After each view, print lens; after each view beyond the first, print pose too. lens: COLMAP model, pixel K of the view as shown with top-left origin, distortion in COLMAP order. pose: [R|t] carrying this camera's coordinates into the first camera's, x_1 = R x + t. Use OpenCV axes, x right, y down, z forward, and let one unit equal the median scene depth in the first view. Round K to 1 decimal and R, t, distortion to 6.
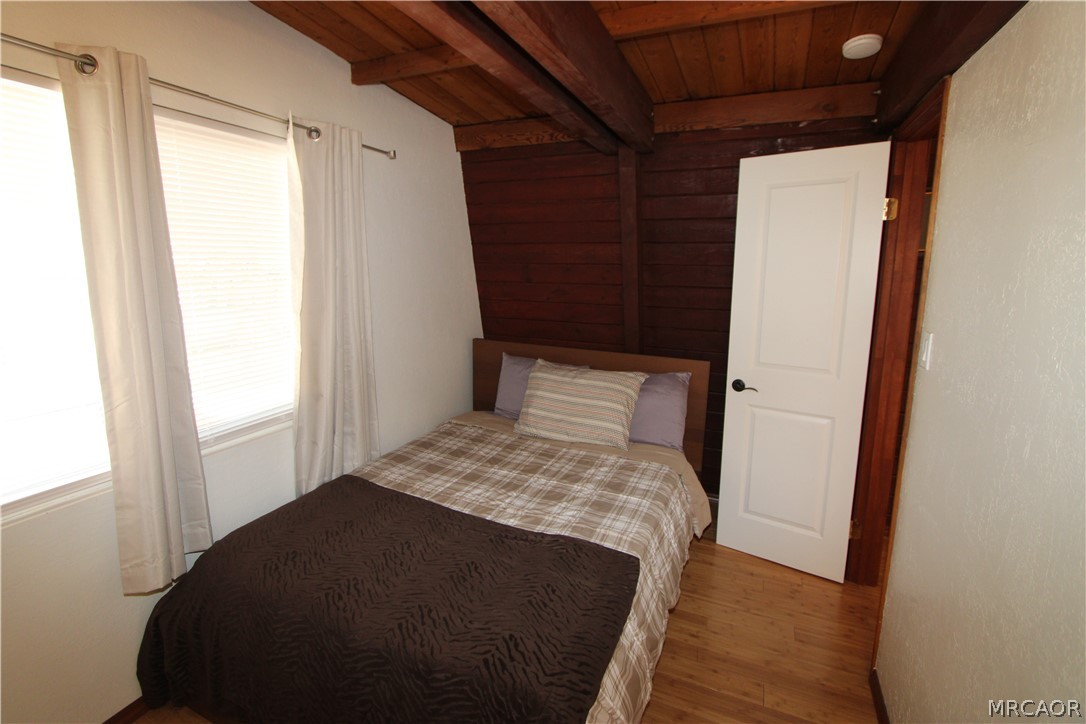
lens RADIAL K [[495.7, 0, 535.4], [0, 495.7, 358.4], [0, 0, 1]] dist [-0.015044, 0.000025]
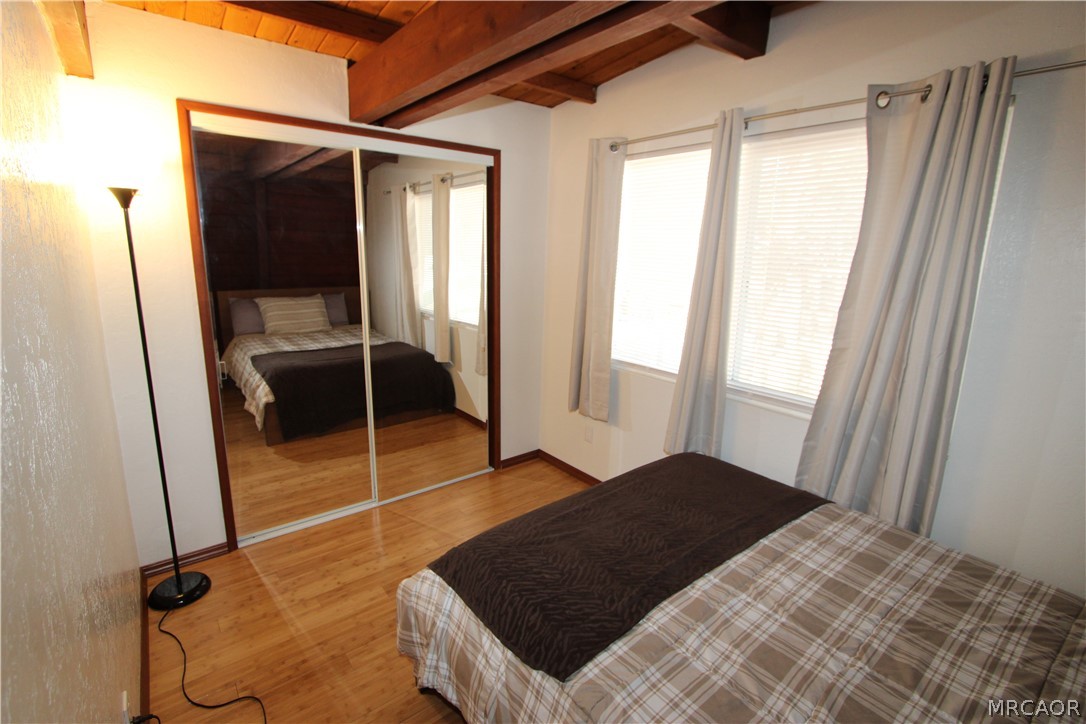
lens RADIAL K [[495.7, 0, 544.9], [0, 495.7, 359.1], [0, 0, 1]] dist [-0.015044, 0.000025]
pose [[-0.443940, 0.181078, -0.877569, 0.480233], [-0.198436, 0.935184, 0.293350, -0.131976], [0.873808, 0.304372, -0.379233, 0.715991]]
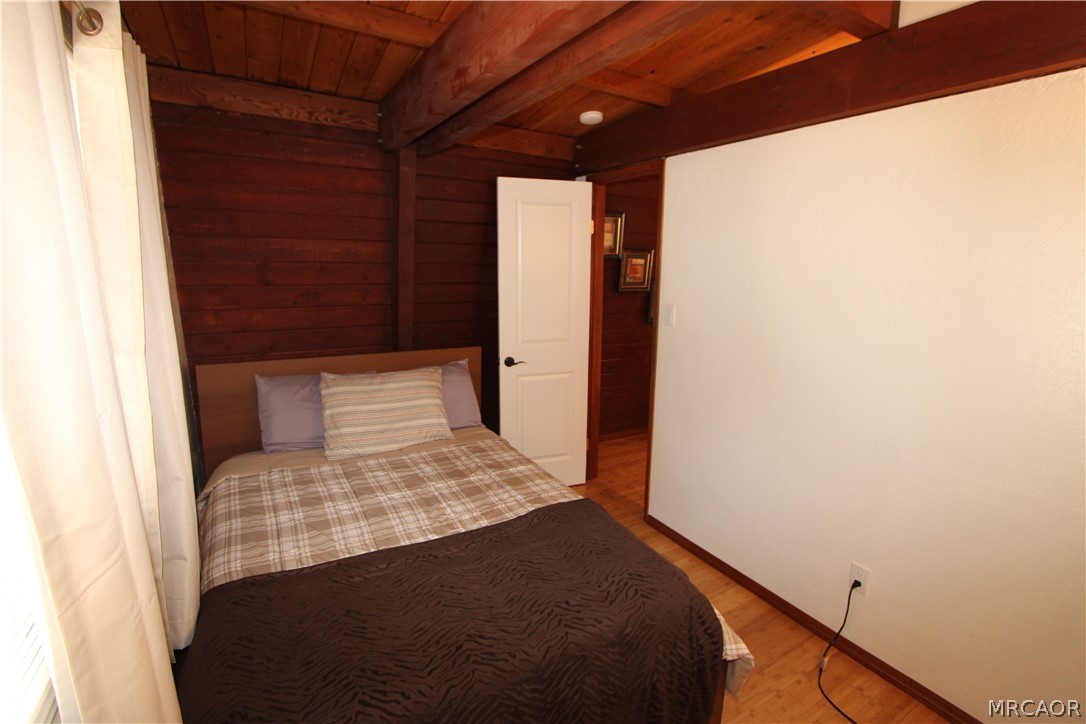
lens RADIAL K [[495.7, 0, 538.7], [0, 495.7, 362.7], [0, 0, 1]] dist [-0.015044, 0.000025]
pose [[0.569714, -0.165357, 0.805036, -0.547033], [0.141817, 0.984636, 0.101886, -0.059212], [-0.809515, 0.056122, 0.584411, 0.216968]]
